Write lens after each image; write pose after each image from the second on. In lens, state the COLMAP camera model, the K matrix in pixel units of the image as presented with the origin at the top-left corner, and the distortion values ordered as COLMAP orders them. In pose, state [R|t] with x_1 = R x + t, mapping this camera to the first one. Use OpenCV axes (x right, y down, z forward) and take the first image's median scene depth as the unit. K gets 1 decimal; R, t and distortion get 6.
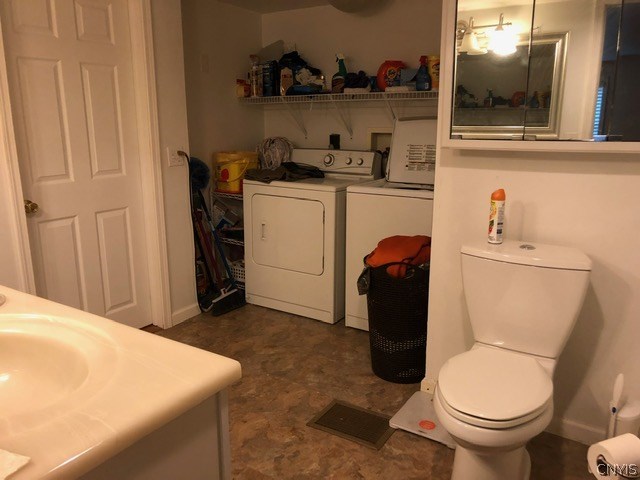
lens RADIAL K [[526.3, 0, 319.3], [0, 526.3, 240.7], [0, 0, 1]] dist [0.049558, -0.054358]
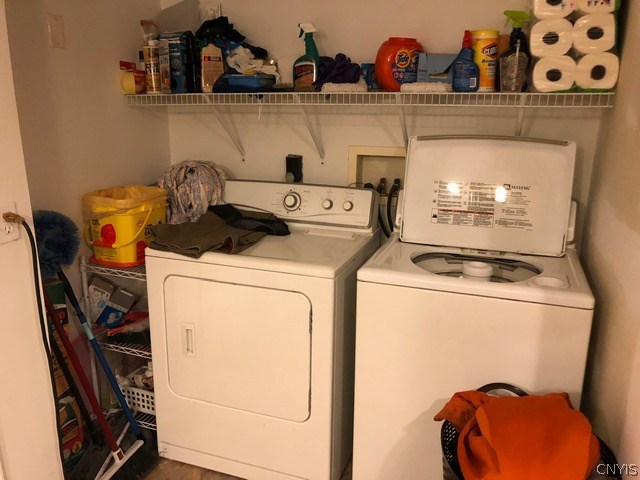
lens RADIAL K [[526.3, 0, 323.2], [0, 526.3, 237.5], [0, 0, 1]] dist [0.049558, -0.054358]
pose [[0.973054, -0.049639, 0.225172, -0.084724], [0.044599, 0.998629, 0.027417, -0.127685], [-0.226224, -0.016636, 0.973933, 0.407616]]
